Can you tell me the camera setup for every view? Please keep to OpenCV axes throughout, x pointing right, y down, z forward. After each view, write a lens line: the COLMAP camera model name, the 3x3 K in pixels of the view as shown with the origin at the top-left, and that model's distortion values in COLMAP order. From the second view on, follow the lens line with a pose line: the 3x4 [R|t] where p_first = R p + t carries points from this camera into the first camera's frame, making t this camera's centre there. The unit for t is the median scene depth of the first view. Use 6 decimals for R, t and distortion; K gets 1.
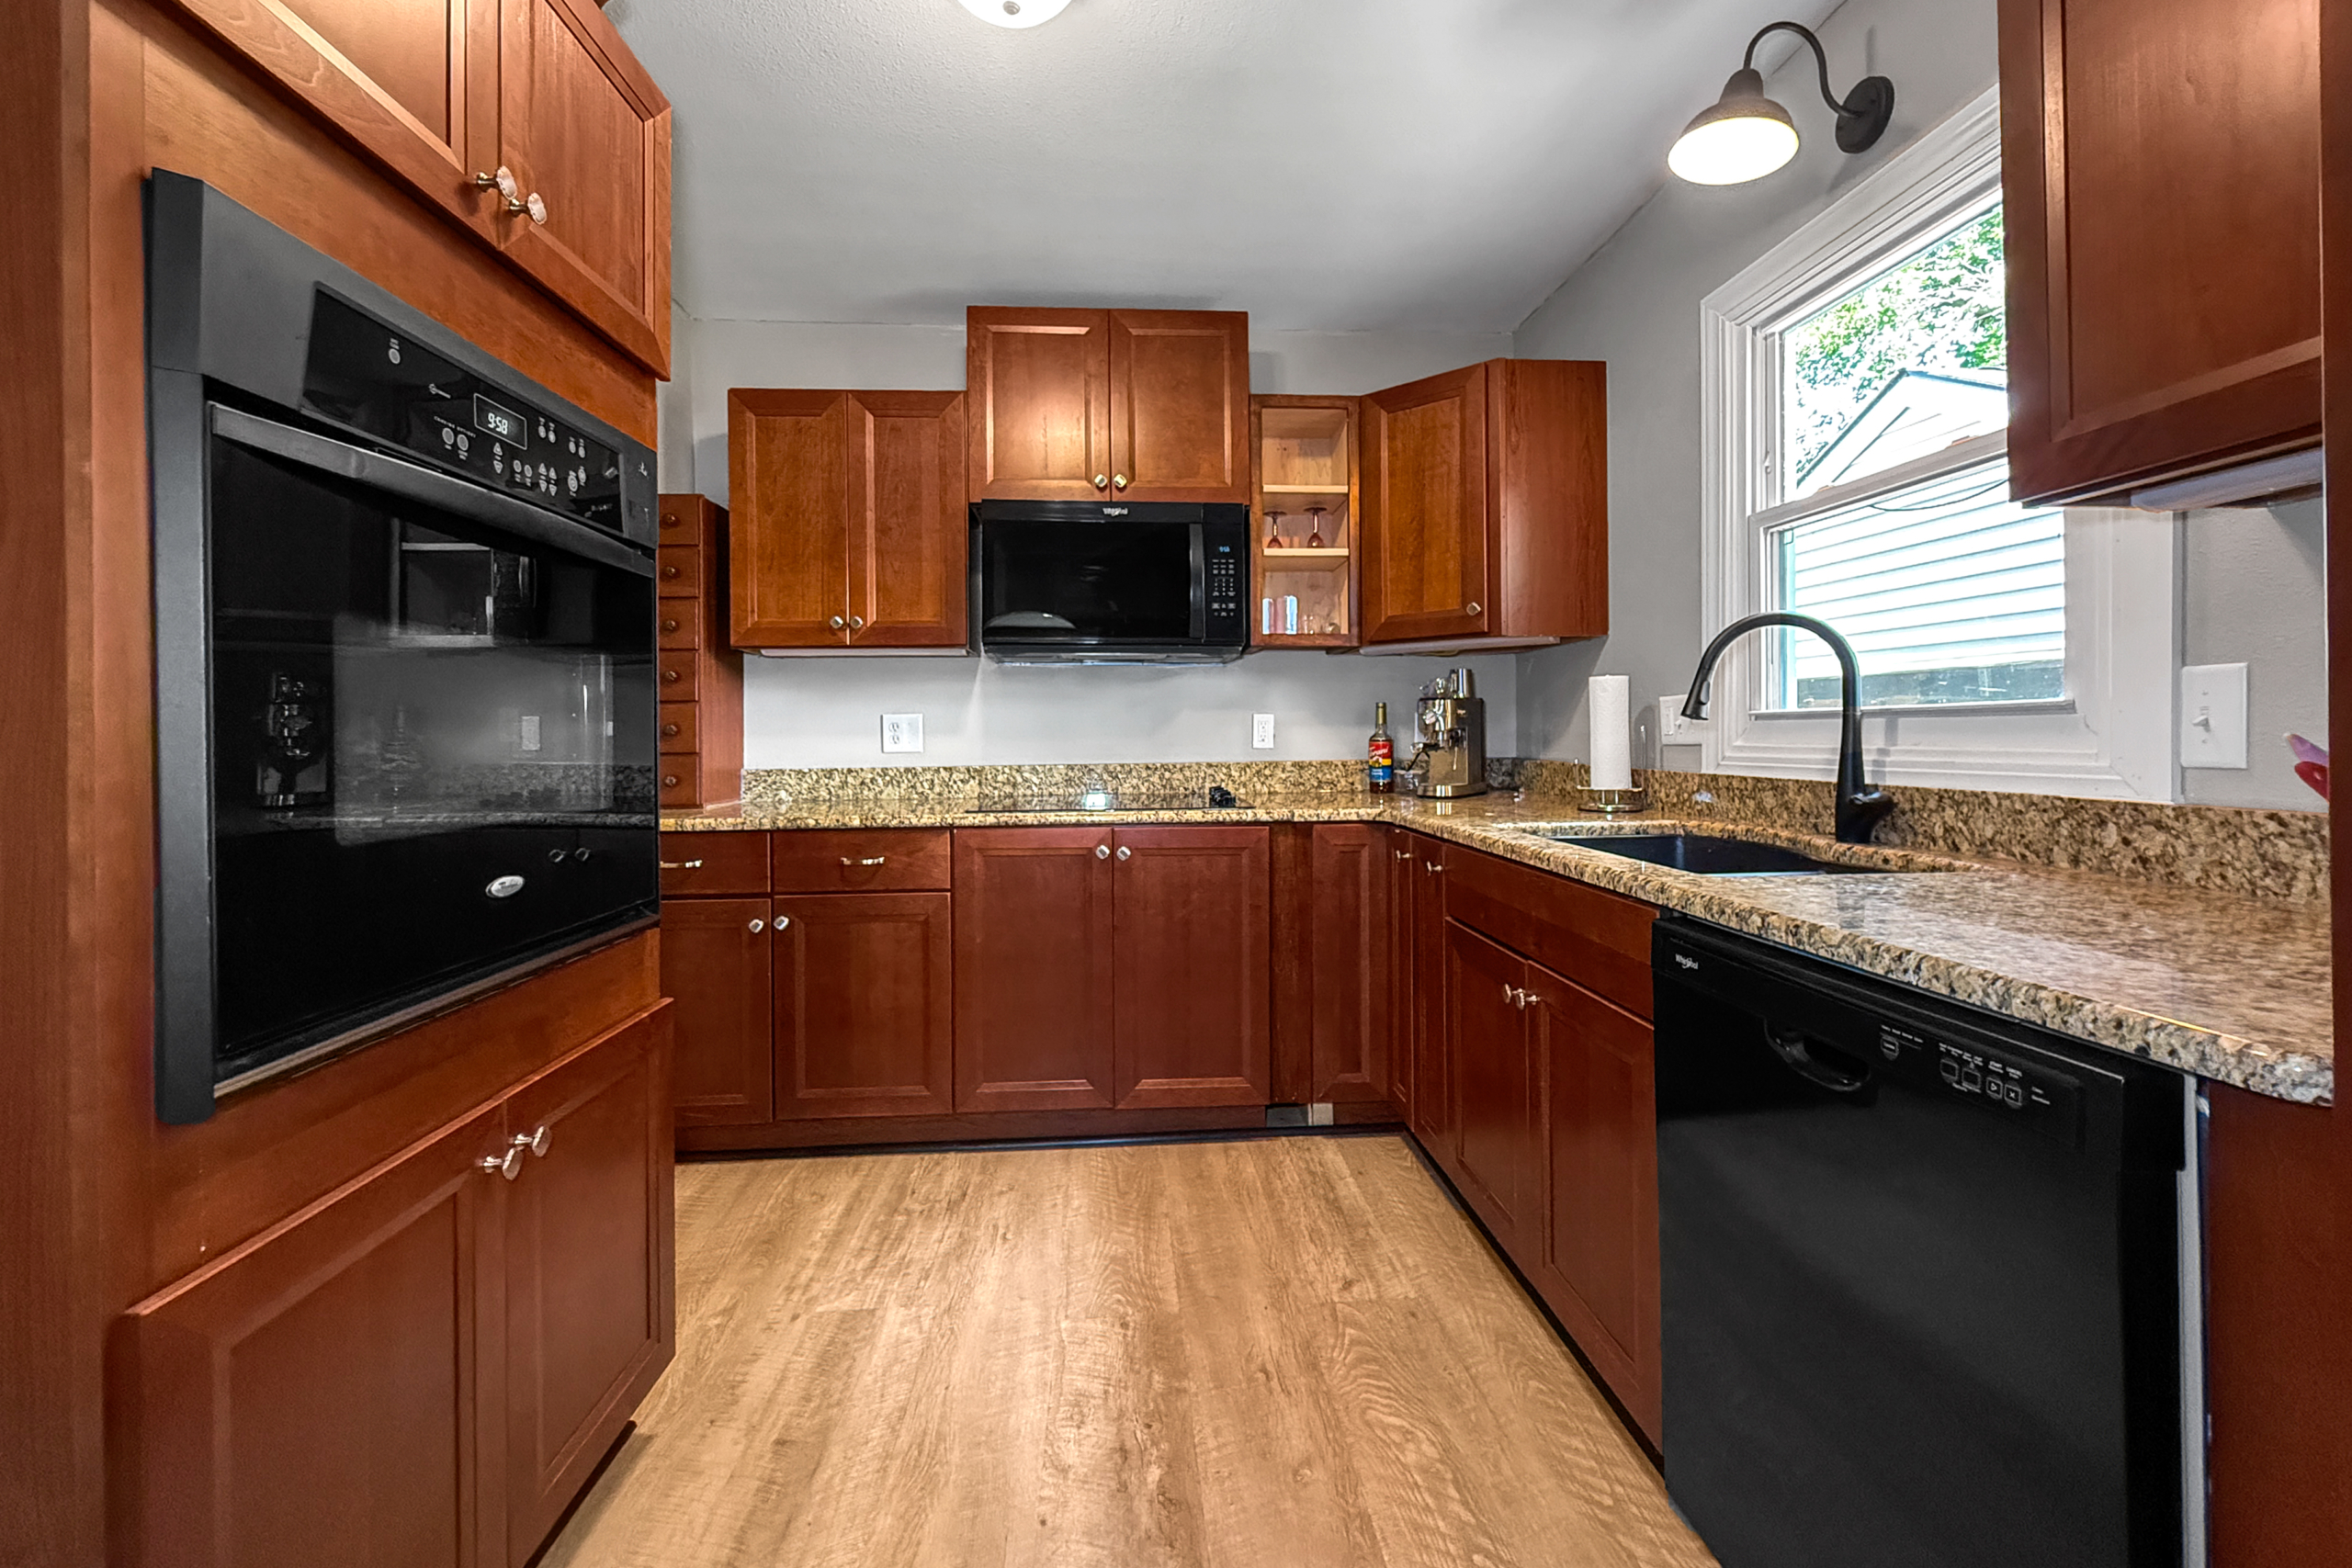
lens RADIAL K [[975.0, 0, 1170.0], [0, 975.0, 733.9], [0, 0, 1]] dist [-0.002501, -0.000343]
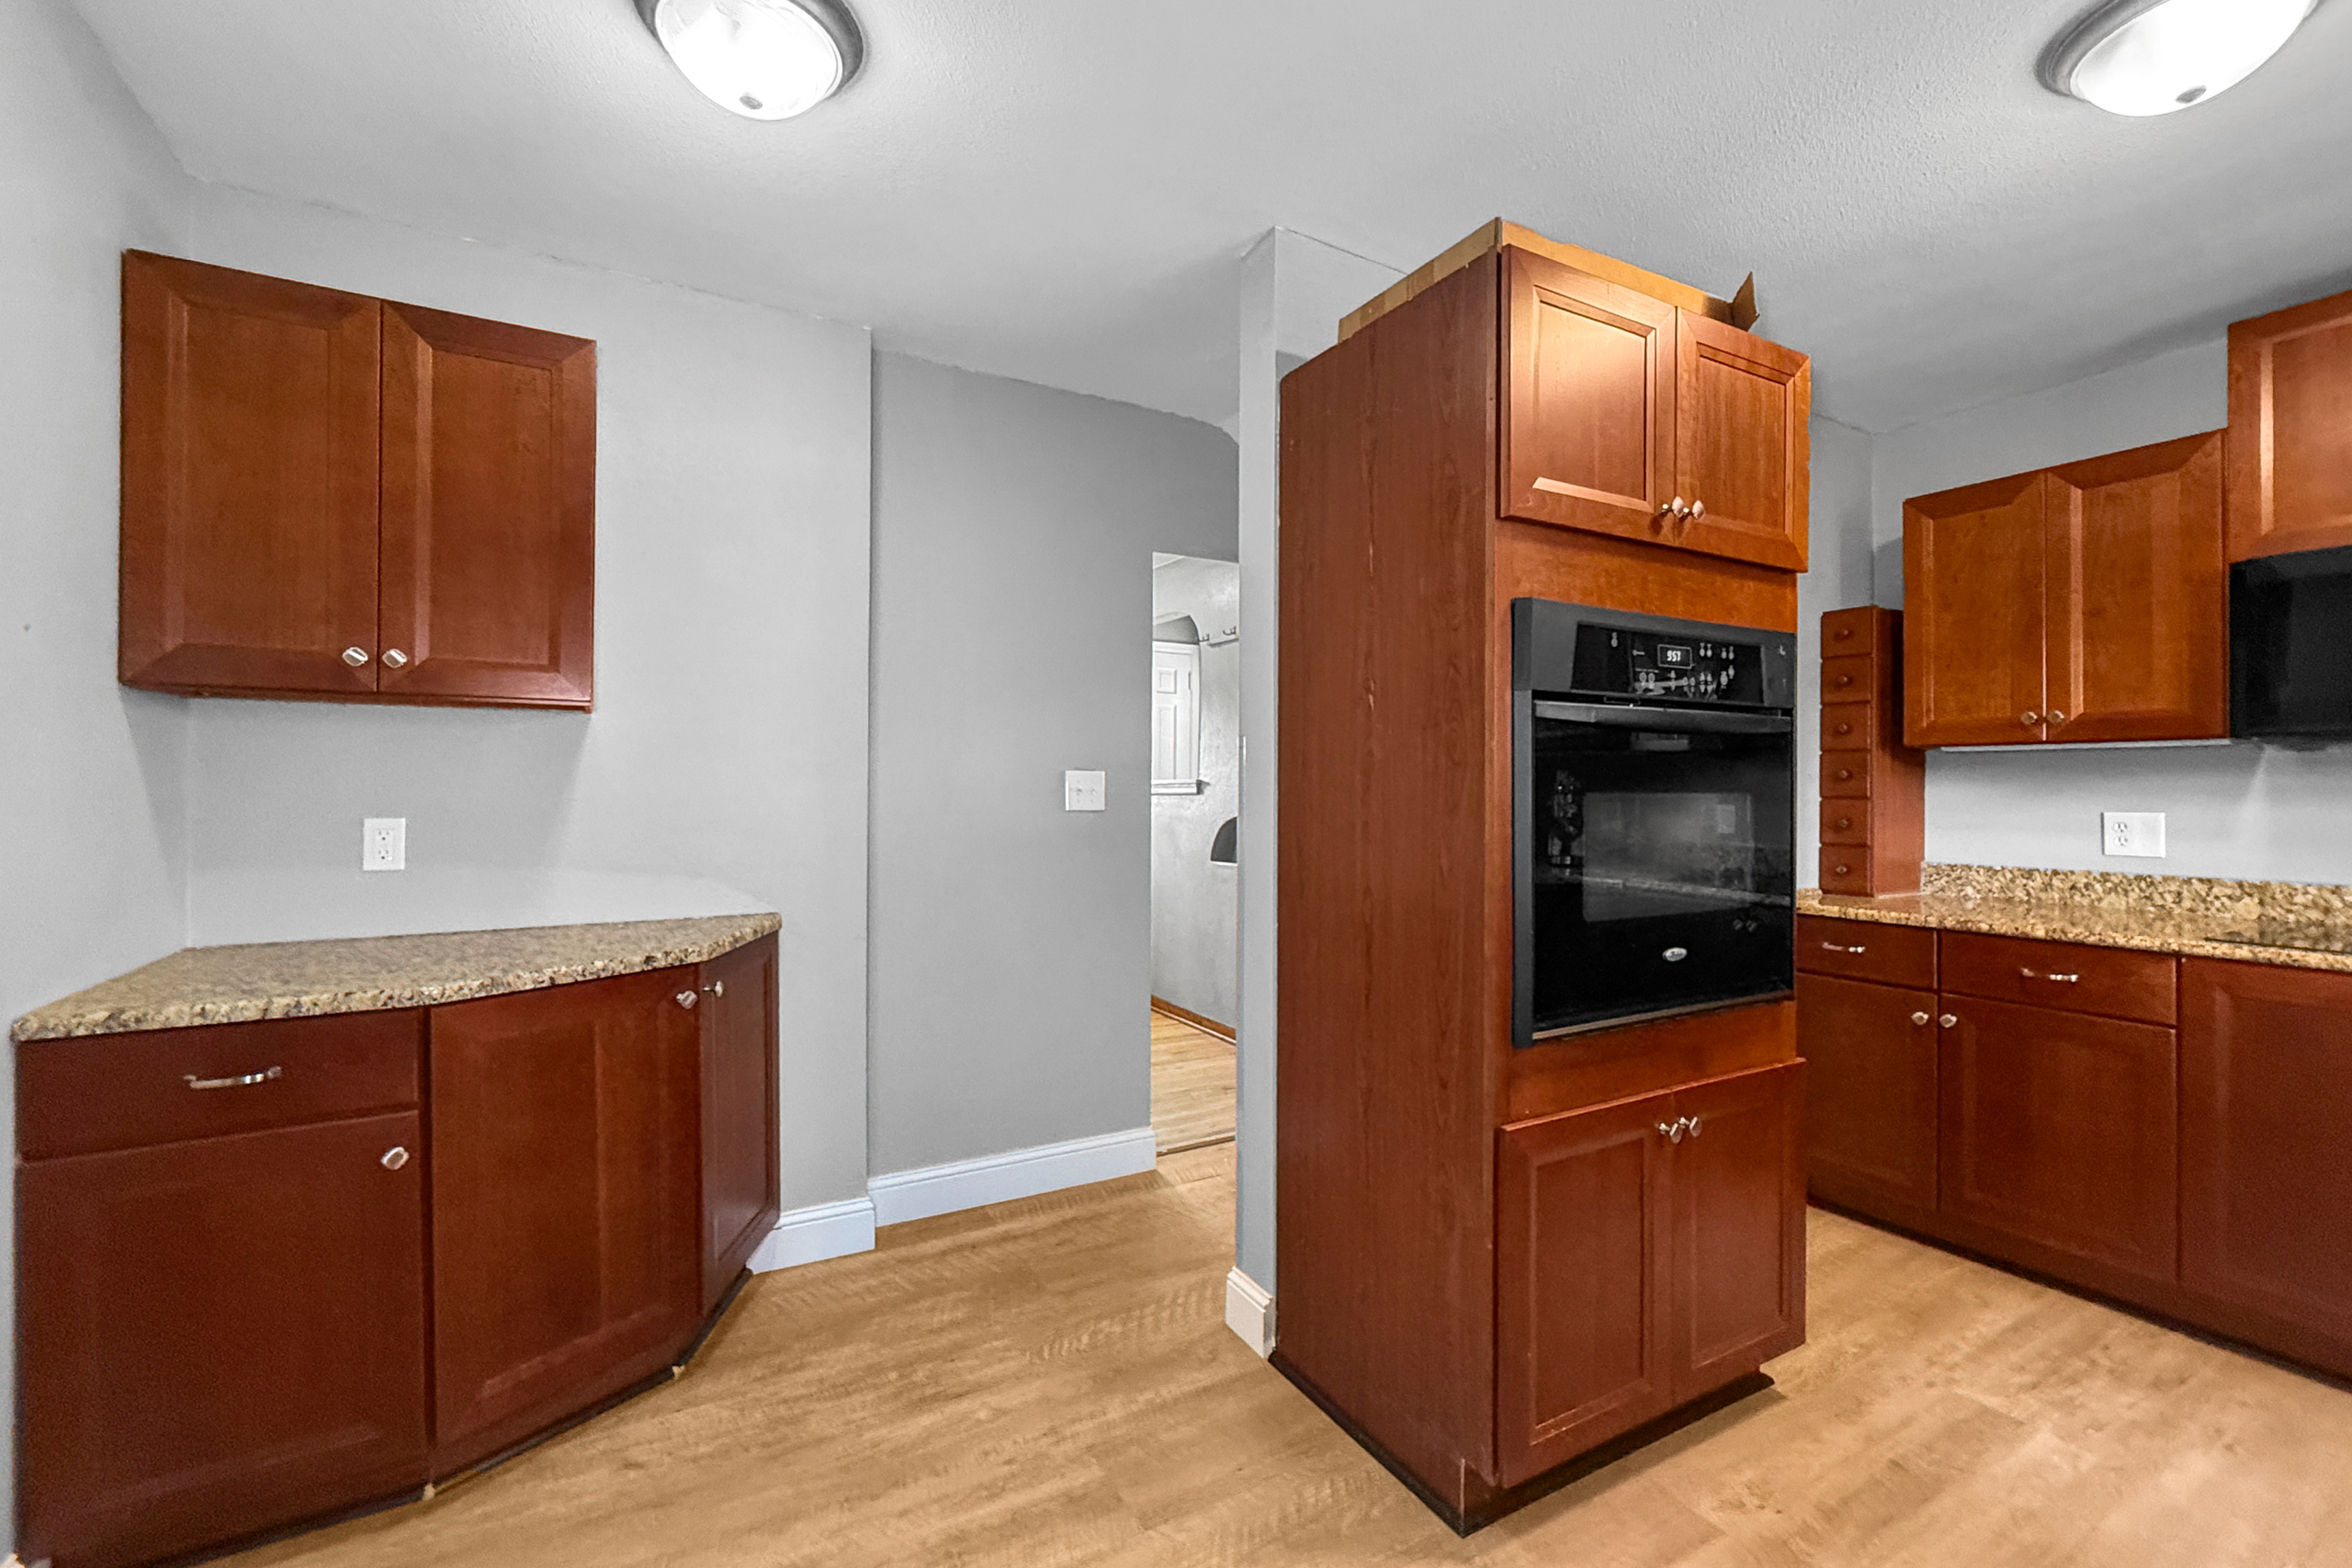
lens RADIAL K [[965.0, 0, 1176.0], [0, 965.0, 784.0], [0, 0, 1]] dist [0.000673, 0.000289]
pose [[0.436106, 0.005605, -0.899878, 0.193103], [-0.008975, 0.999958, 0.001879, -0.060224], [0.899851, 0.007257, 0.436138, -0.212227]]
